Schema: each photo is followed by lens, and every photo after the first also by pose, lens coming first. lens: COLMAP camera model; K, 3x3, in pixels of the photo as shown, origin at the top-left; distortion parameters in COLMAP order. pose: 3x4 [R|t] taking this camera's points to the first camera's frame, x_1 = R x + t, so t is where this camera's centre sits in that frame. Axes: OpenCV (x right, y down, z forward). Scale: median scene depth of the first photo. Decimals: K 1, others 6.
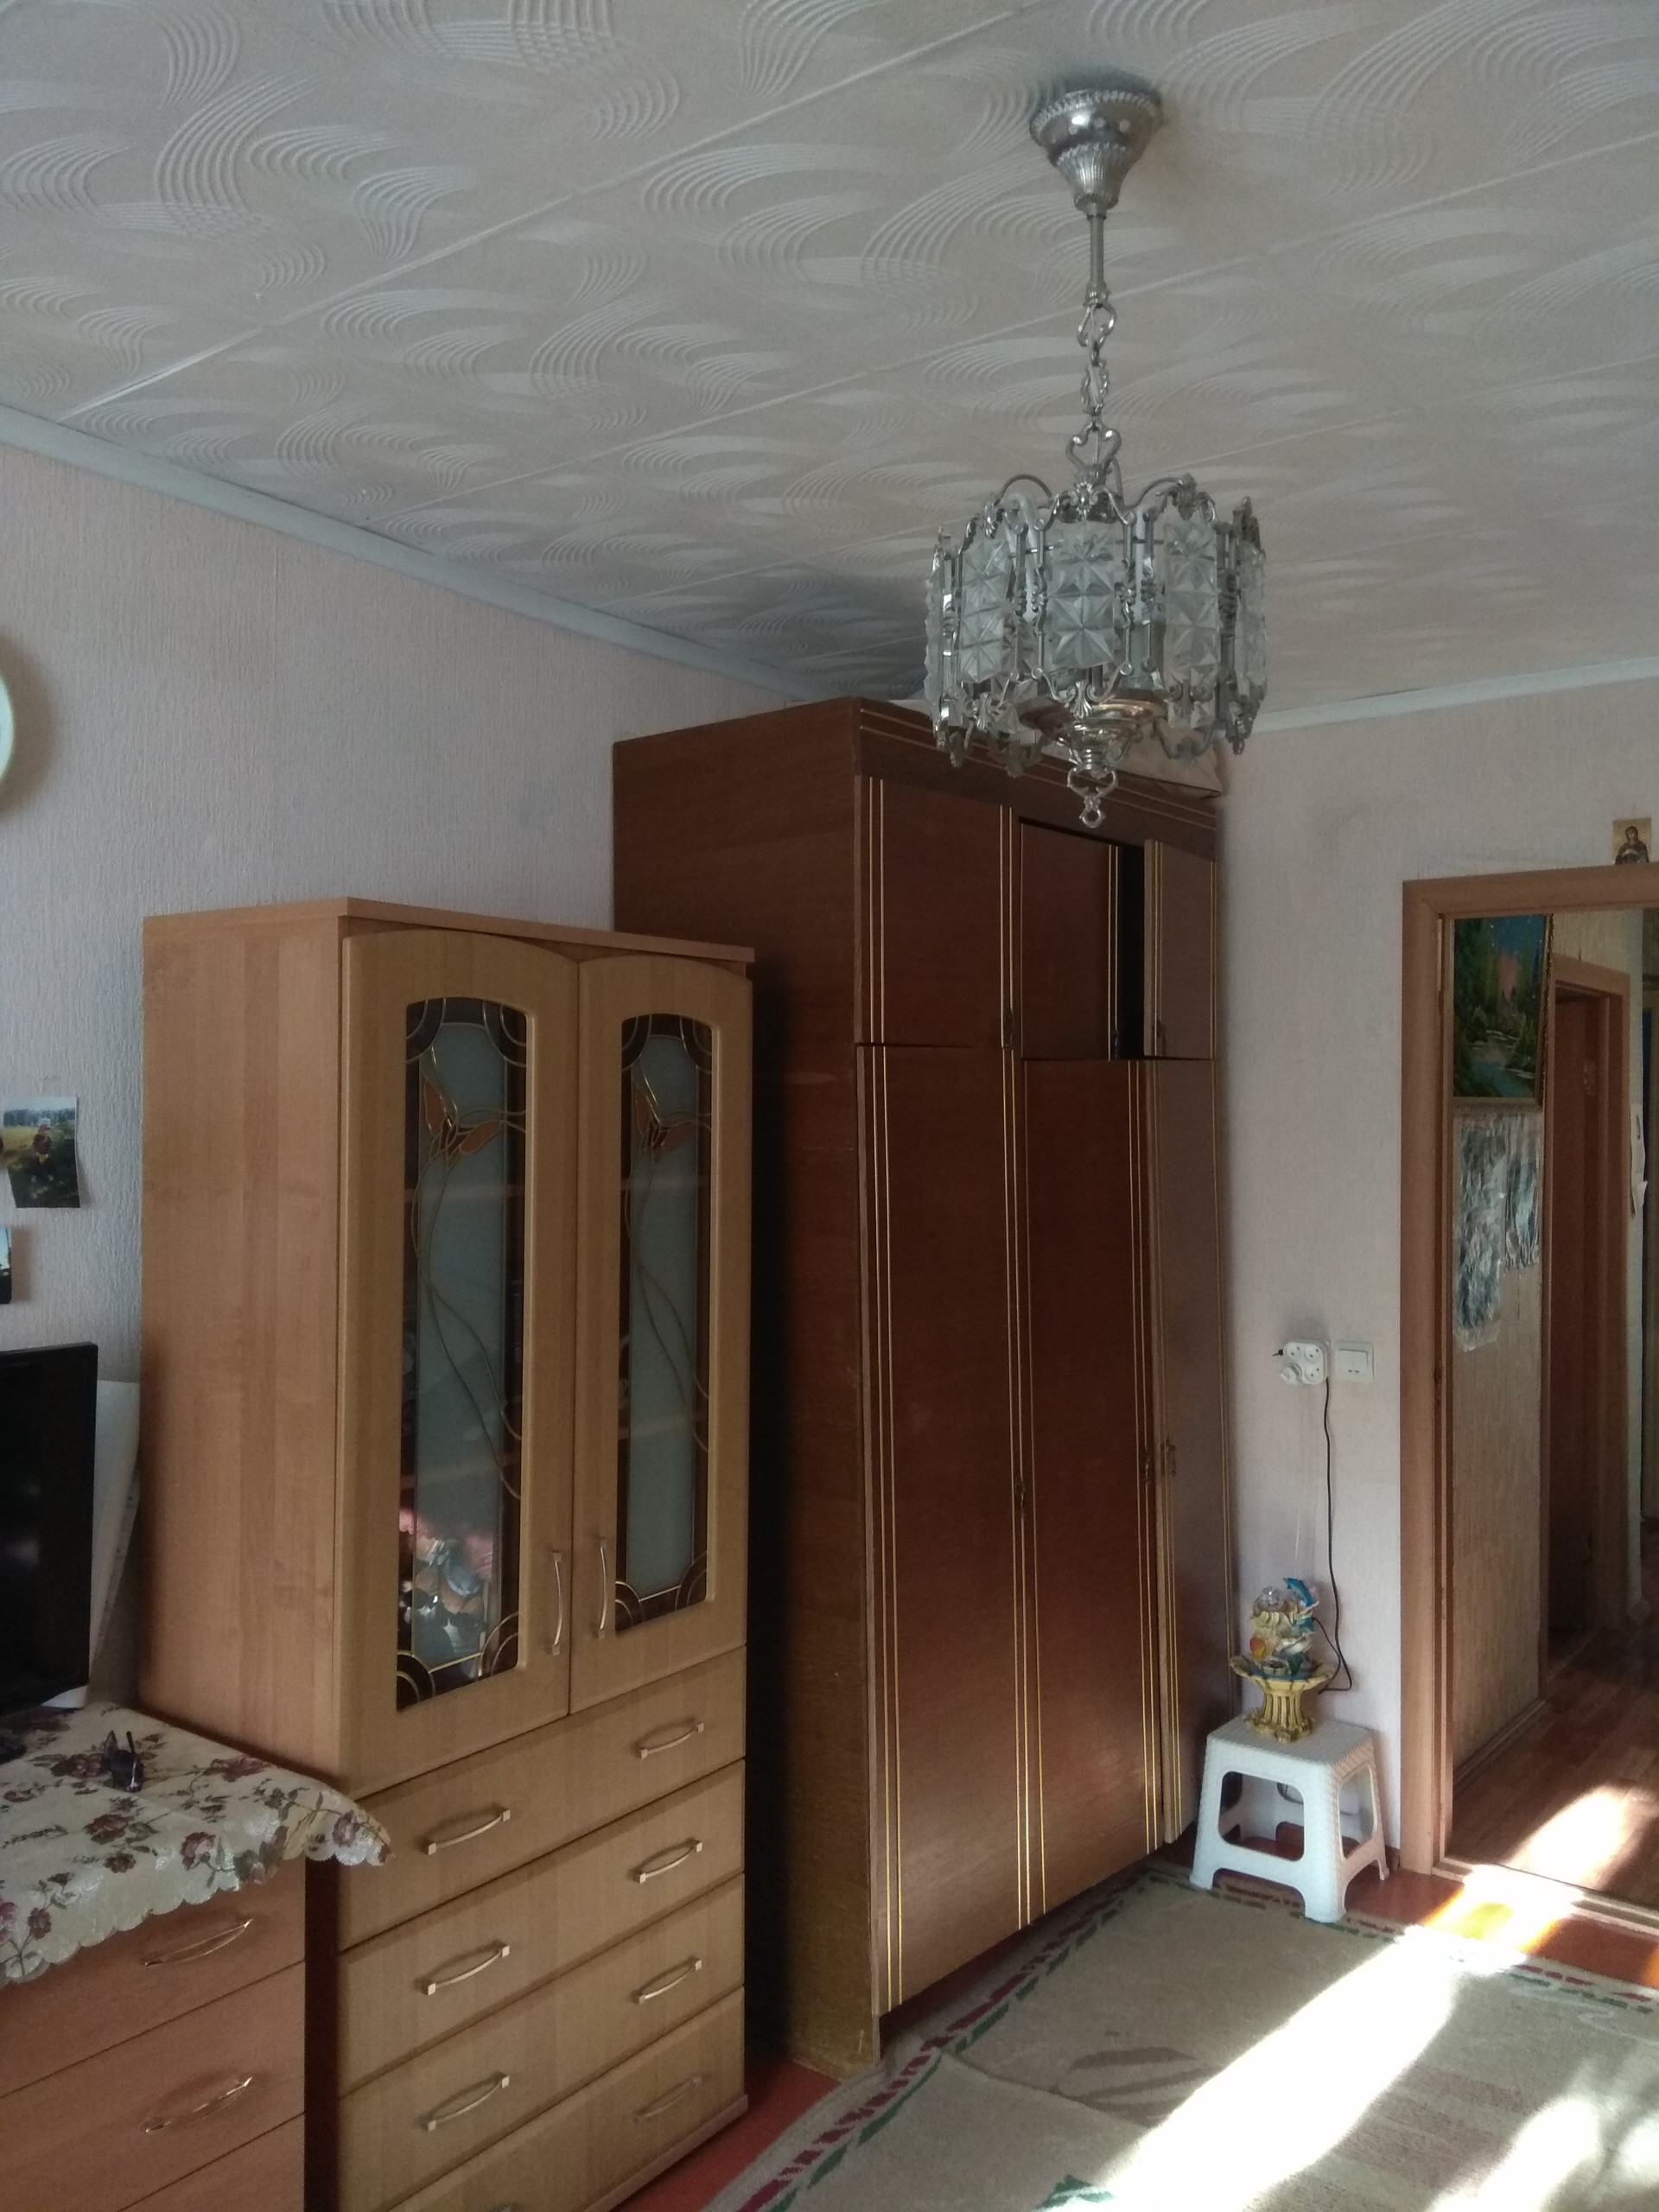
lens RADIAL K [[1722.1, 0, 829.5], [0, 1722.1, 1106.0], [0, 0, 1]] dist [0.135521, -0.234493]
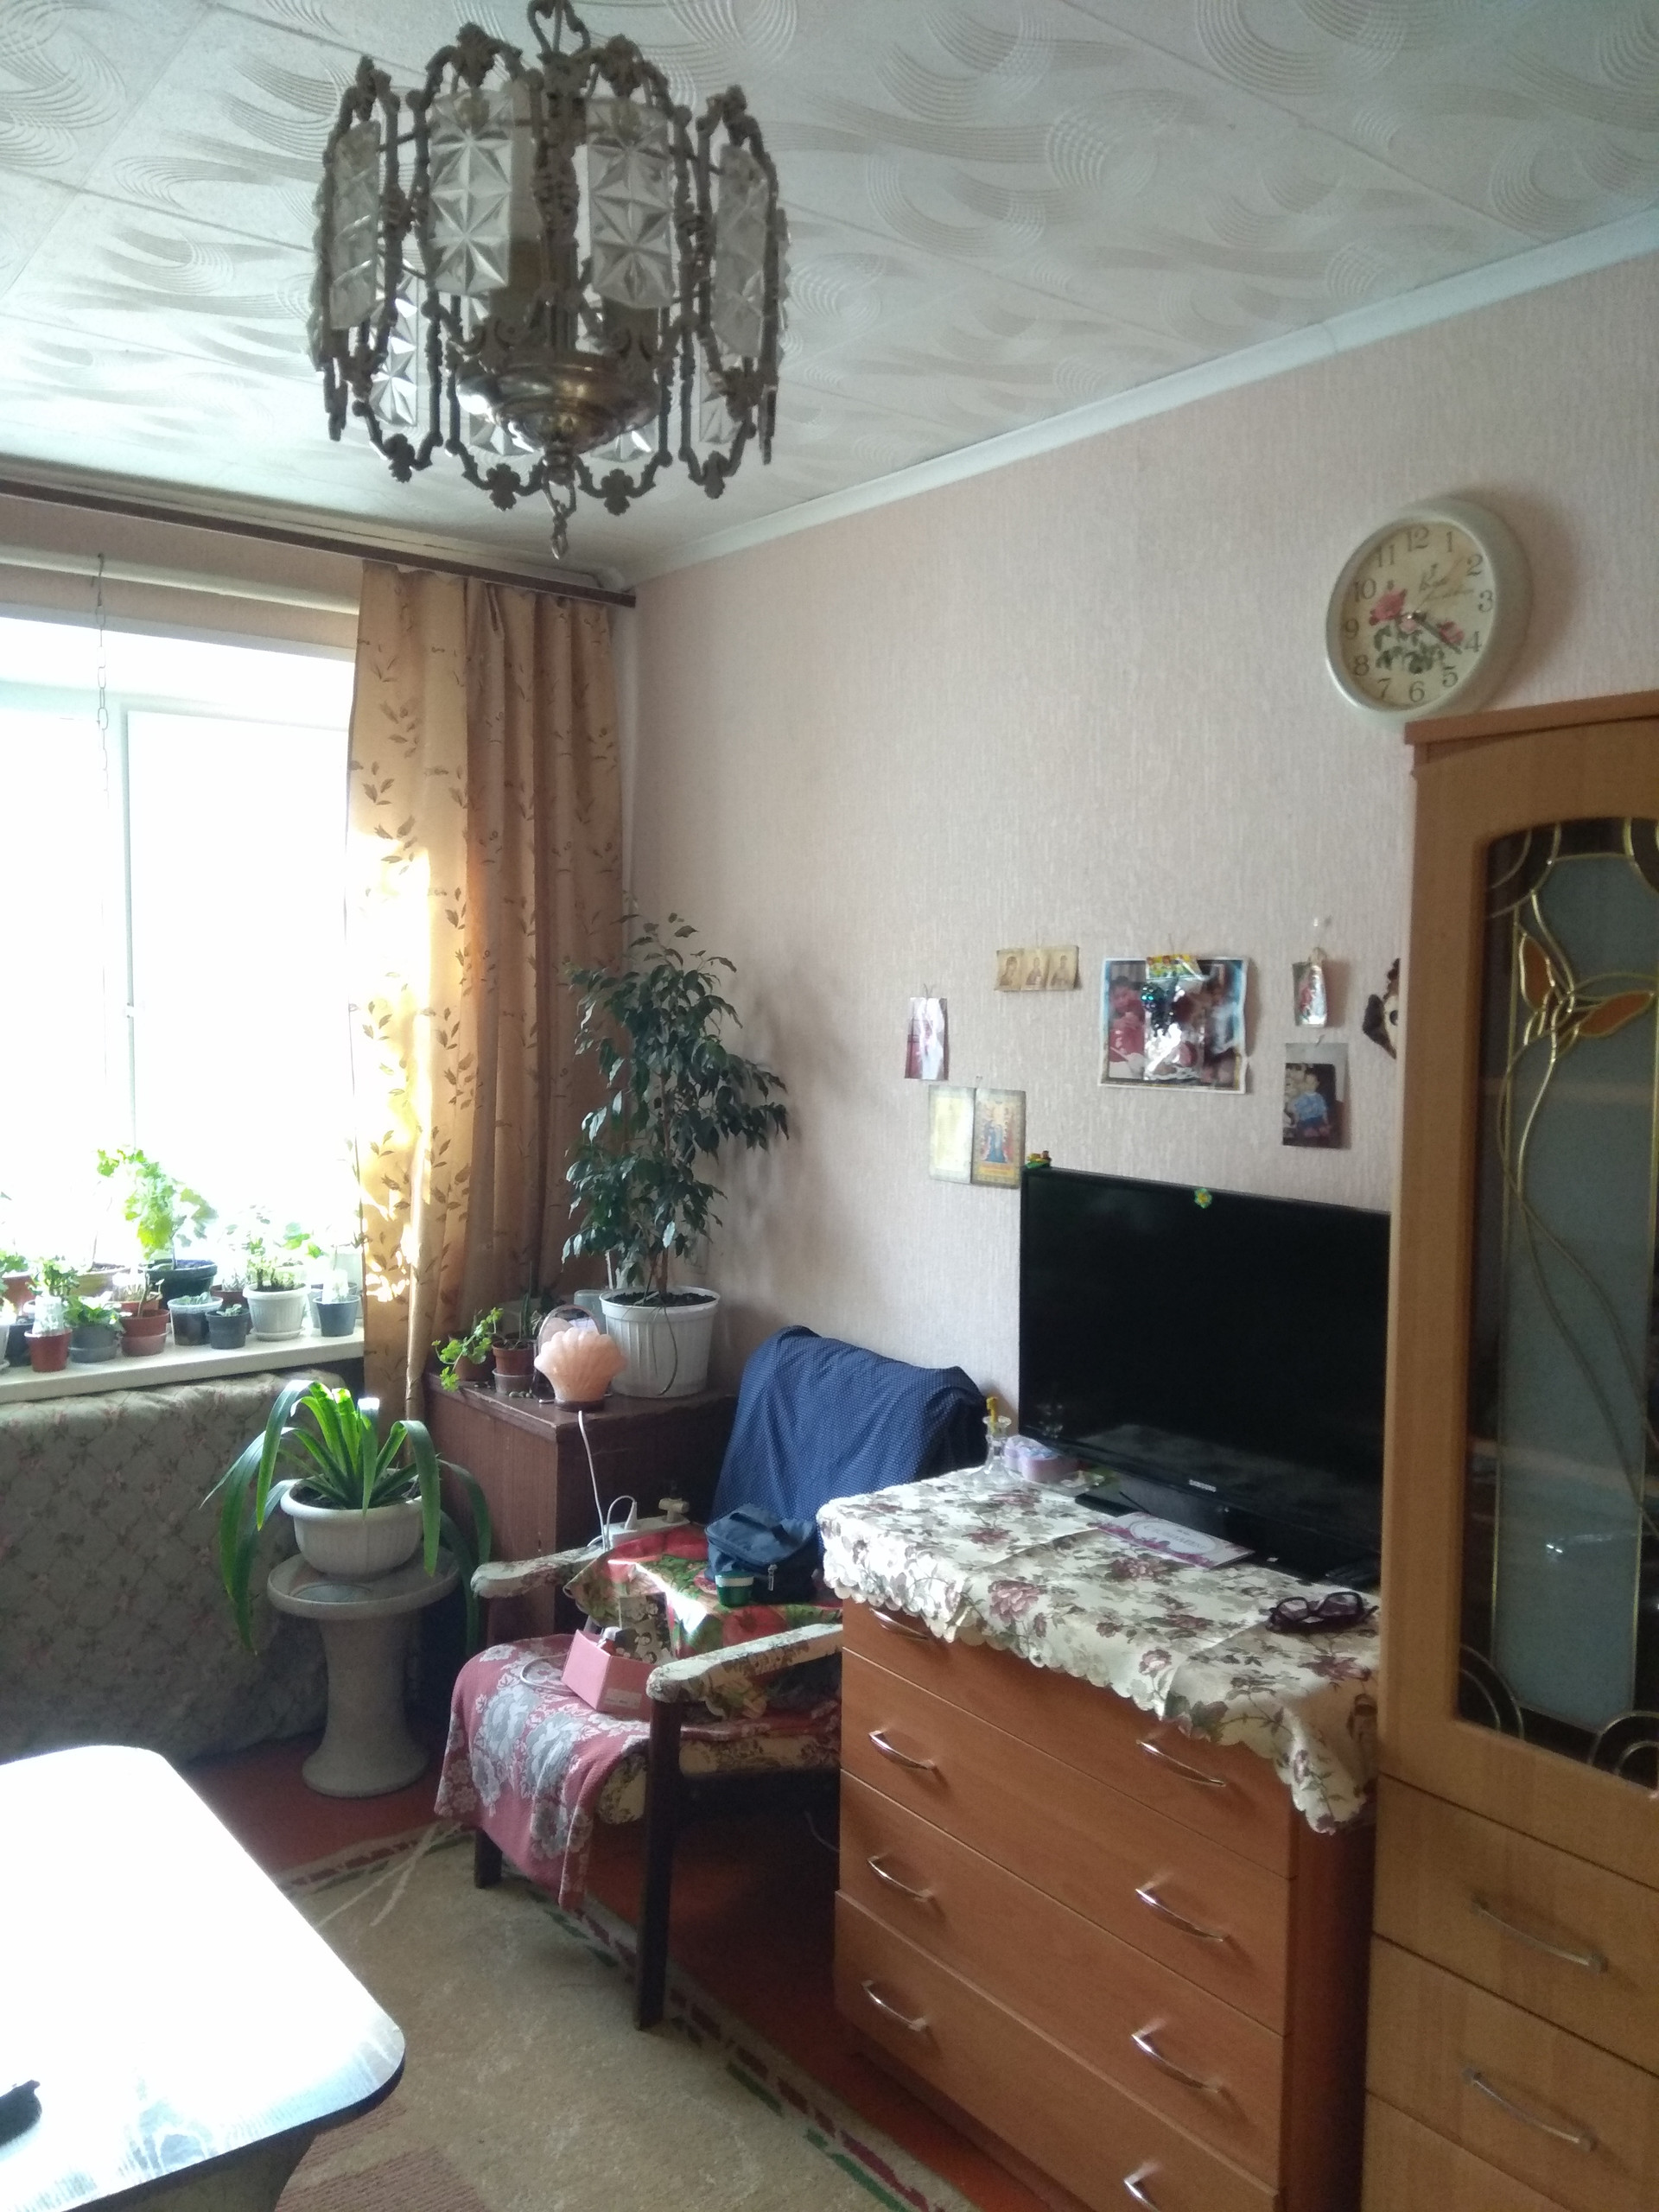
lens RADIAL K [[1722.1, 0, 829.5], [0, 1722.1, 1106.0], [0, 0, 1]] dist [0.135521, -0.234493]
pose [[-0.292547, 0.053516, -0.954753, 0.669812], [-0.016666, 0.997996, 0.061046, 0.019019], [0.956106, 0.033771, -0.291069, 1.055649]]
